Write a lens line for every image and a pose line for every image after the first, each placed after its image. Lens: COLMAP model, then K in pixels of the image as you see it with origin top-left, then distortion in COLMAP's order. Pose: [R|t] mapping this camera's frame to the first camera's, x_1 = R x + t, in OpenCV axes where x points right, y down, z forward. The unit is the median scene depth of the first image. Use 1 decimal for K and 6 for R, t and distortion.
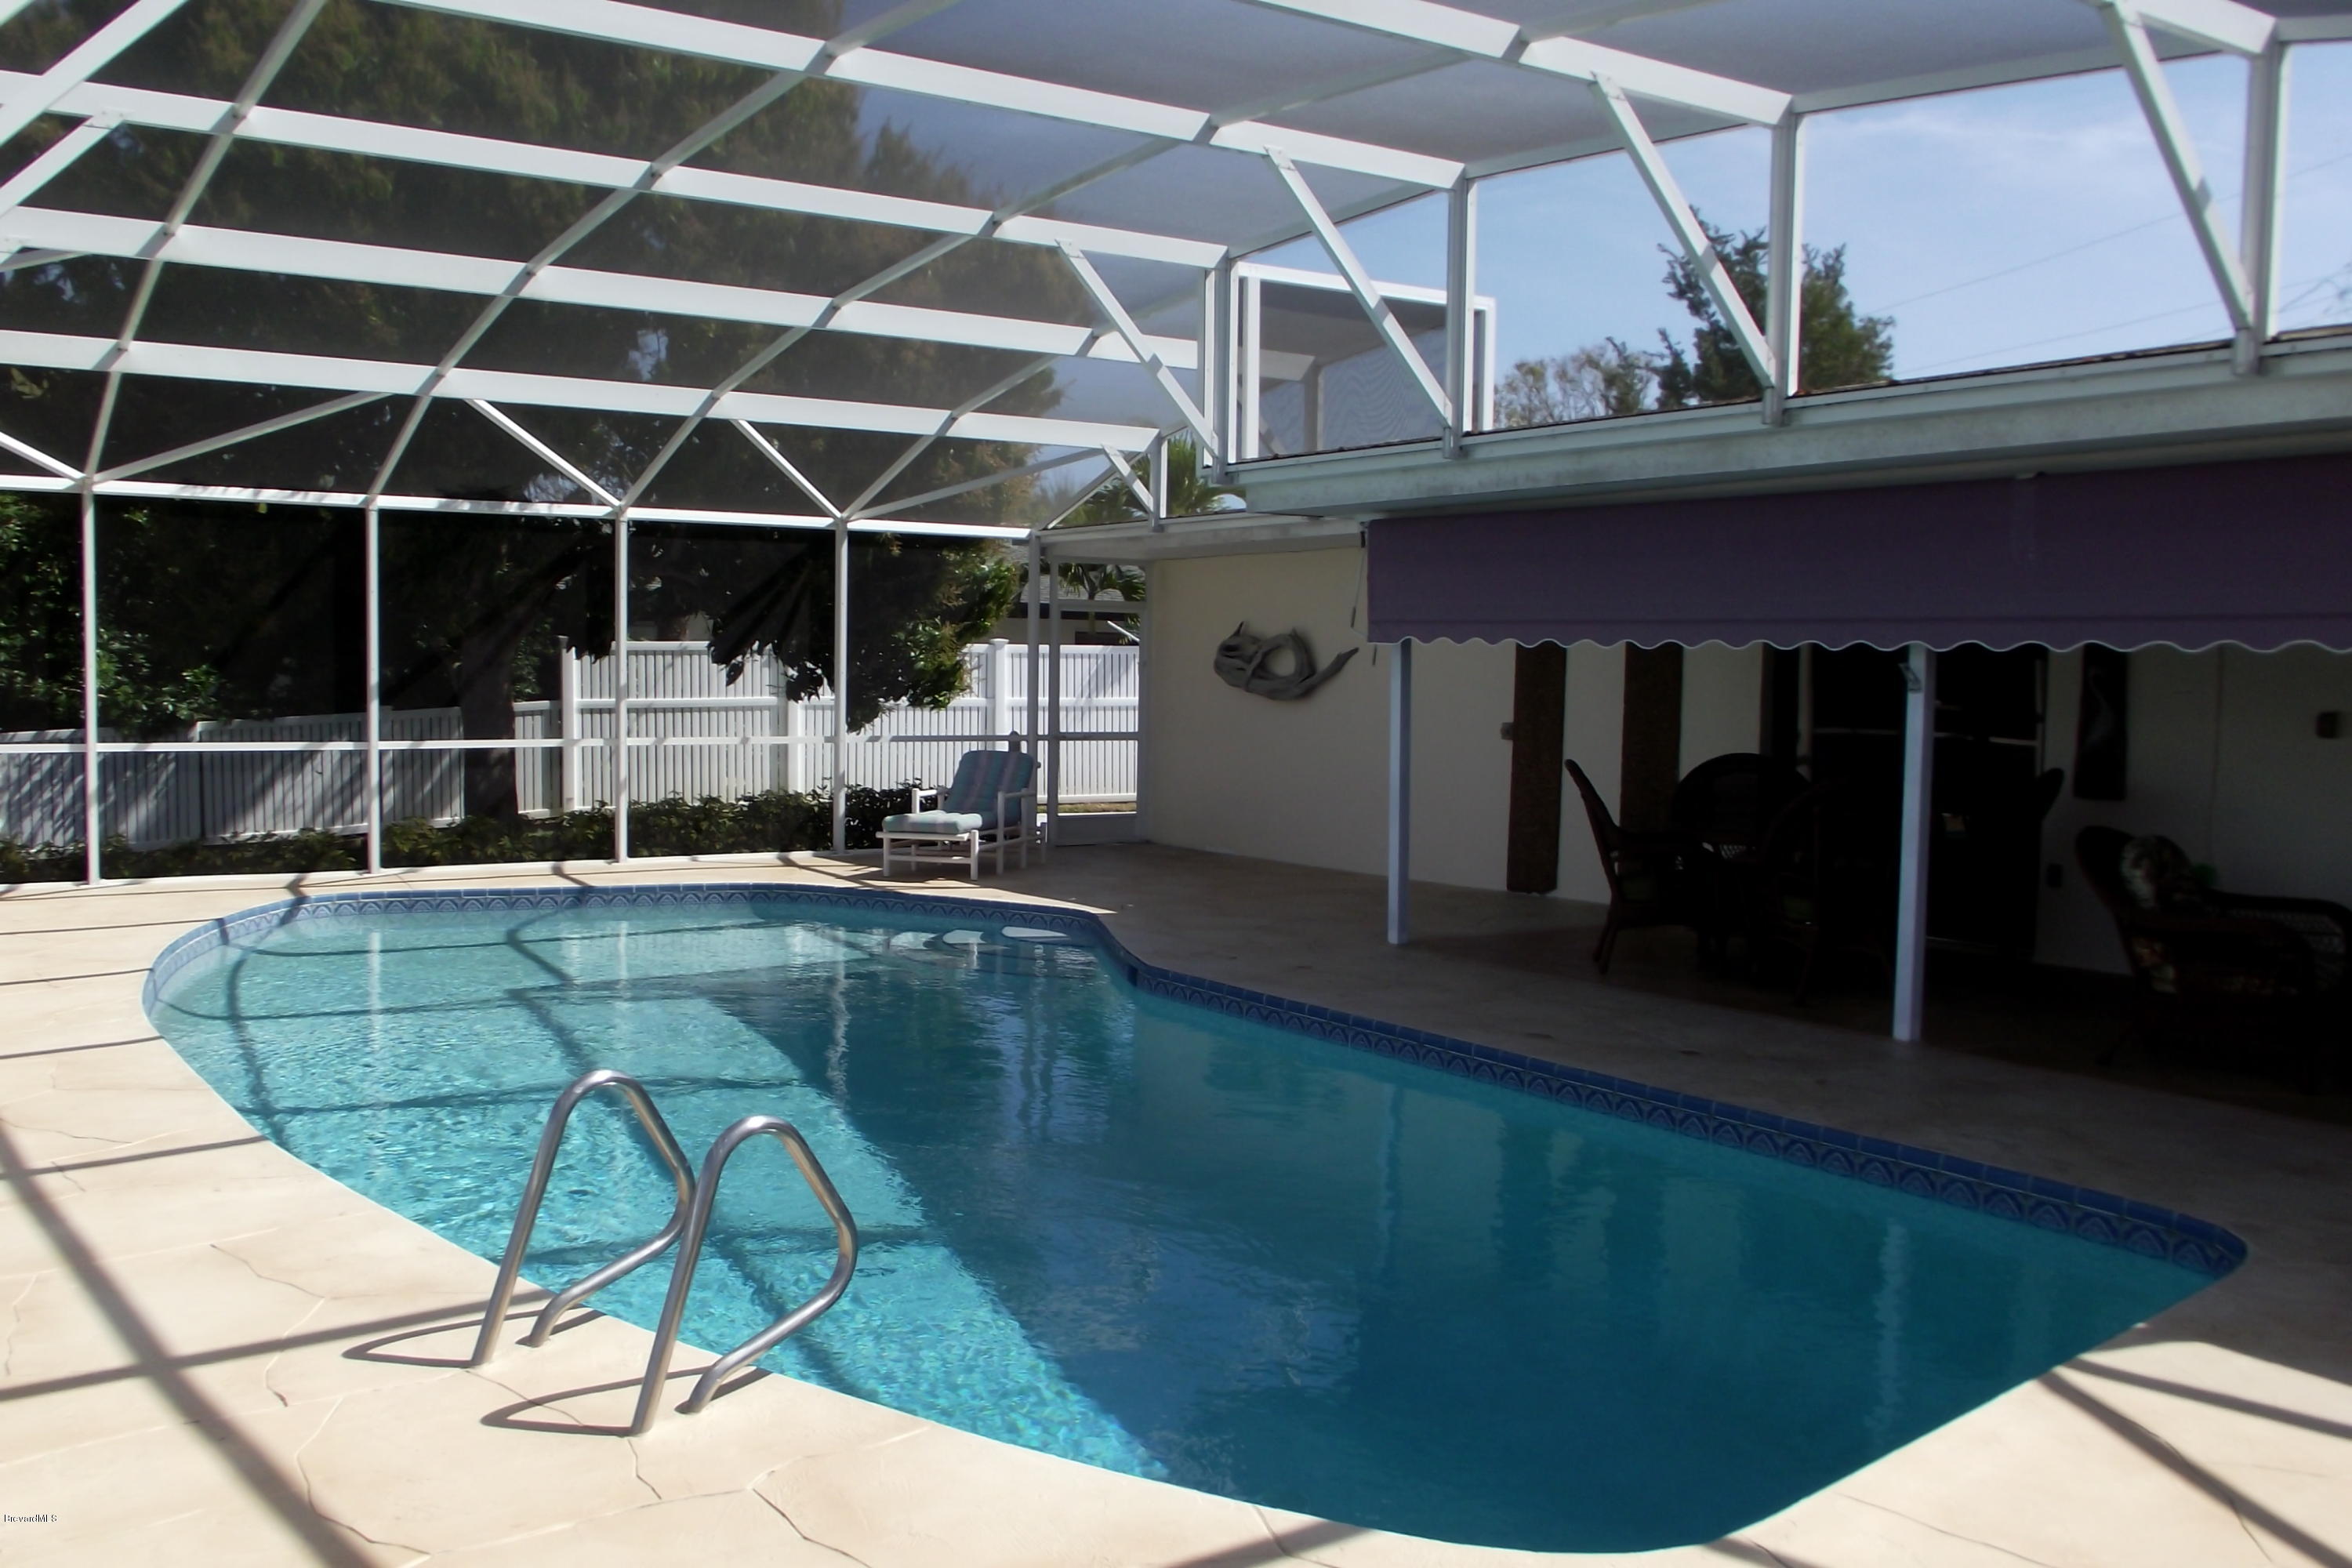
lens RADIAL K [[2005.8, 0, 1176.0], [0, 2005.8, 784.0], [0, 0, 1]] dist [-0.045367, 0.015814]
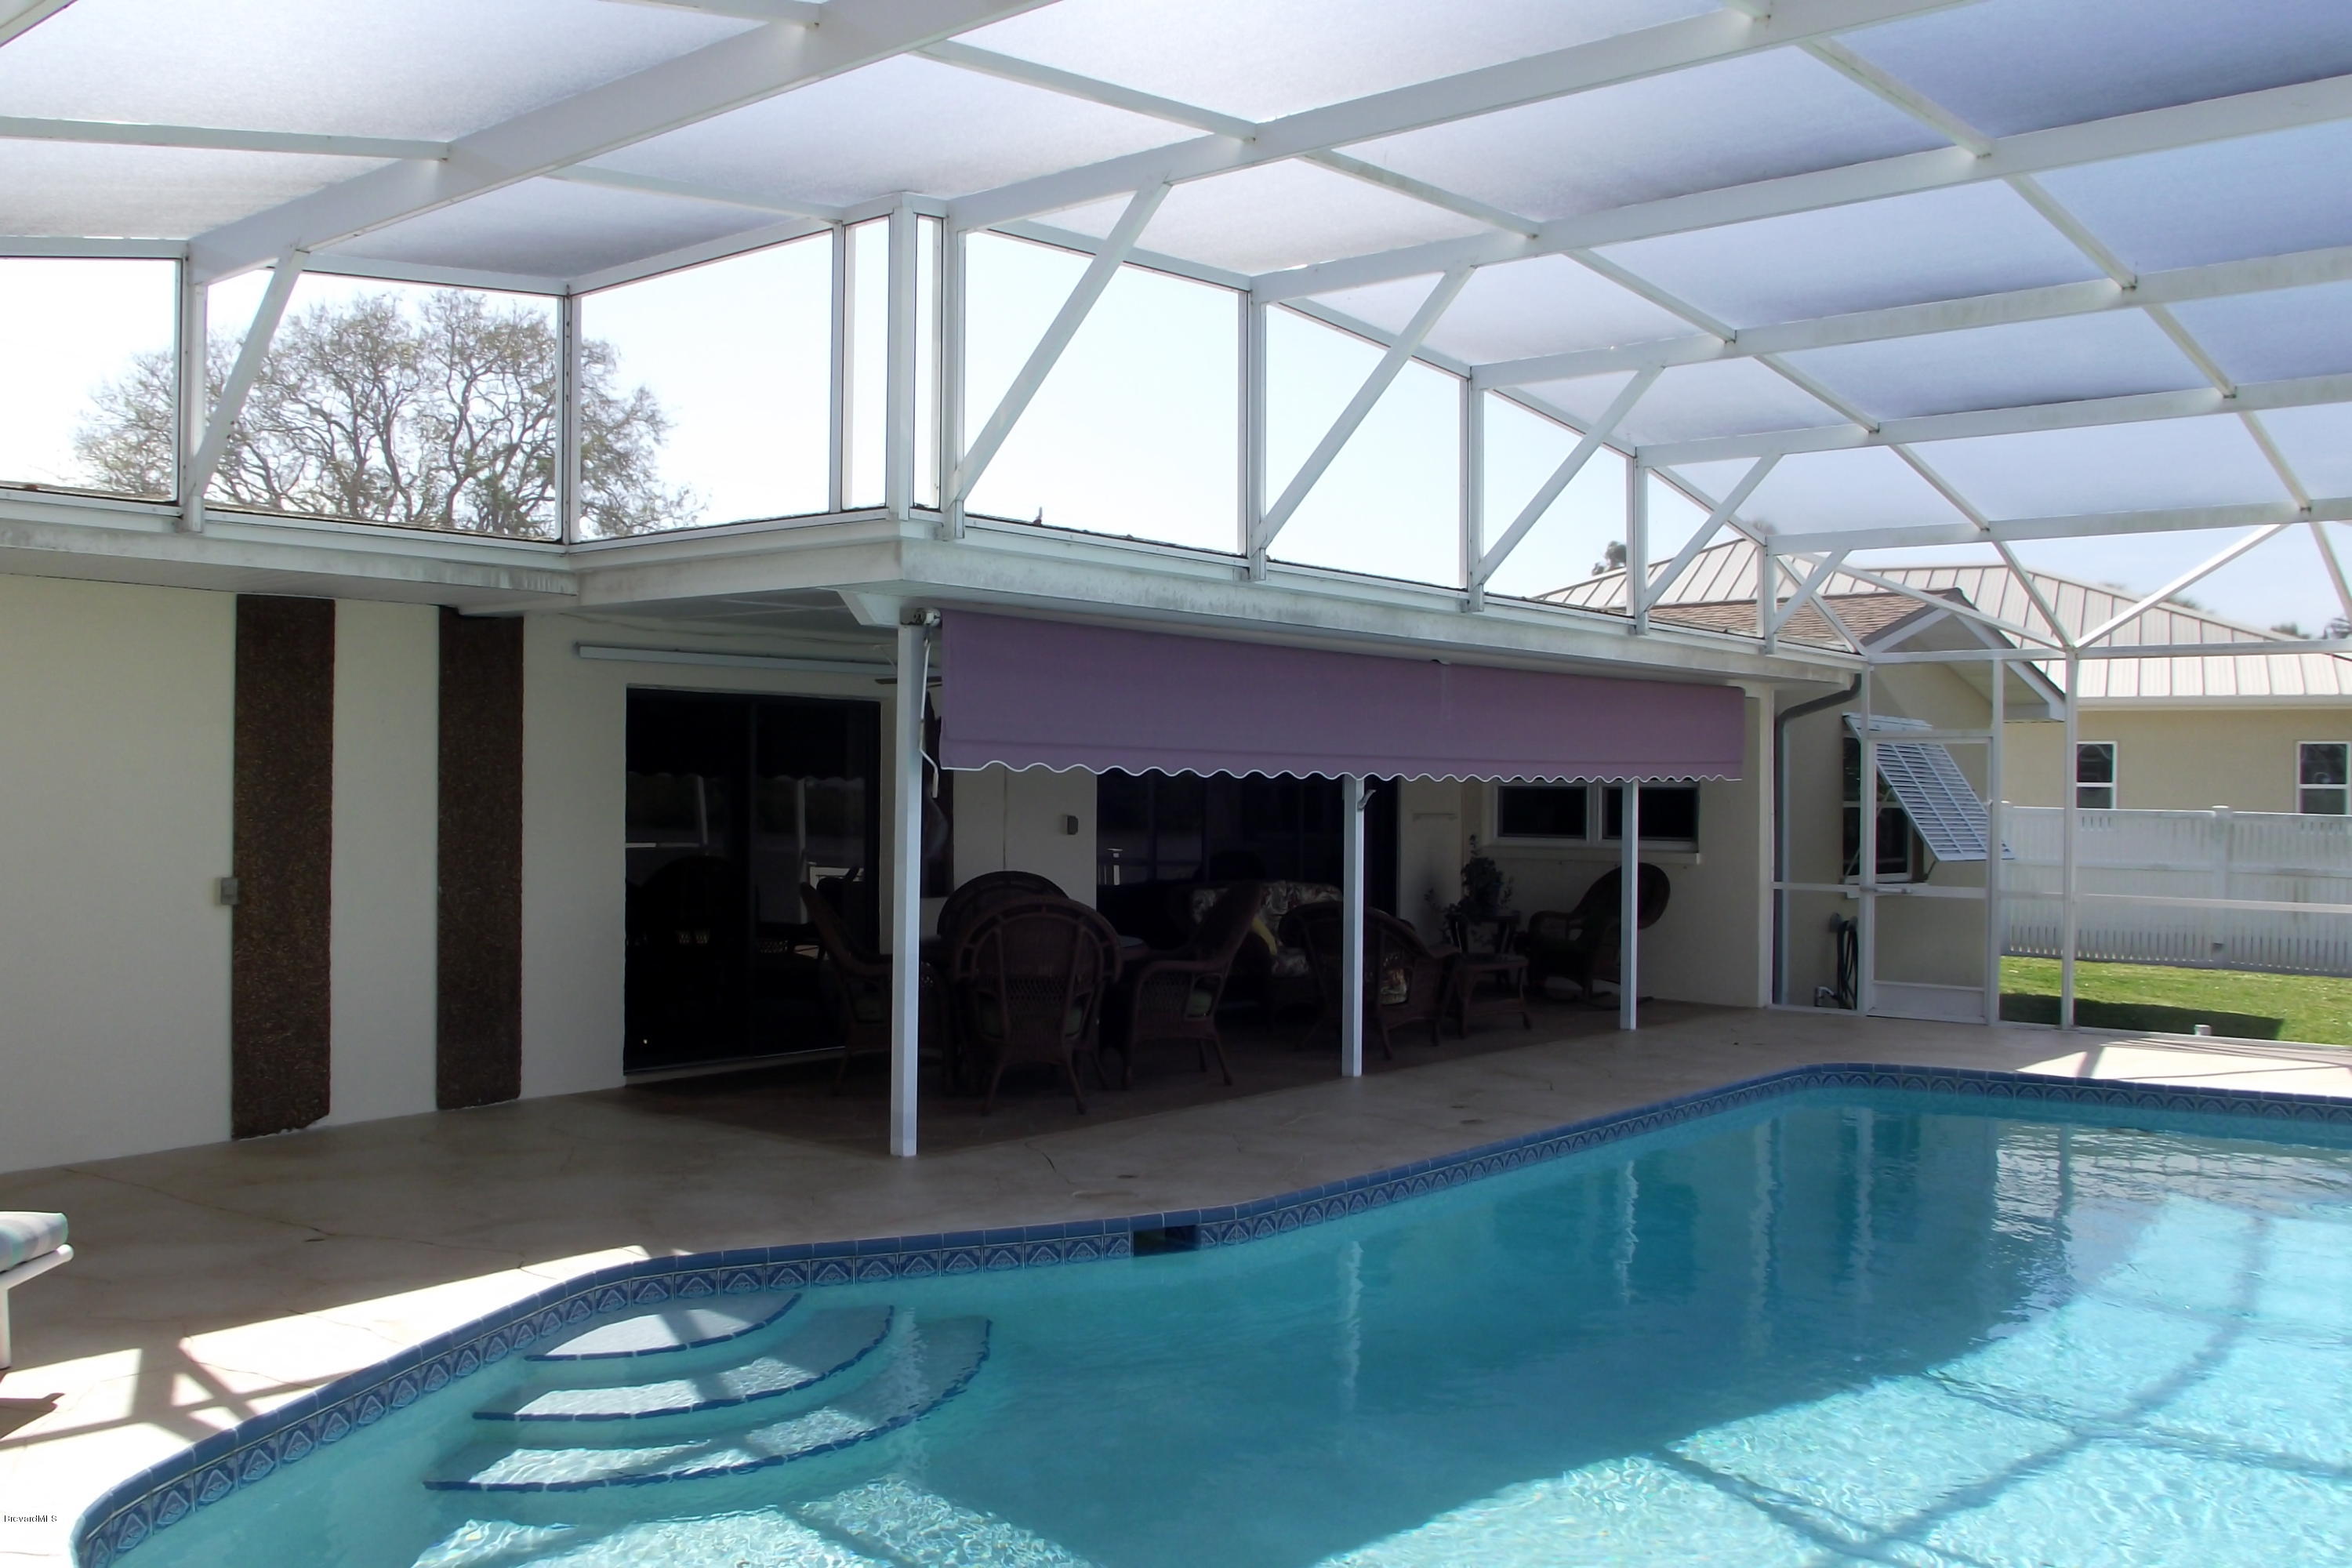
lens RADIAL K [[2005.8, 0, 1176.0], [0, 2005.8, 784.0], [0, 0, 1]] dist [-0.045367, 0.015814]
pose [[-0.255525, -0.016998, 0.966653, -0.713443], [0.044793, 0.998564, 0.029400, -0.089190], [-0.965764, 0.050812, -0.254397, 1.189615]]
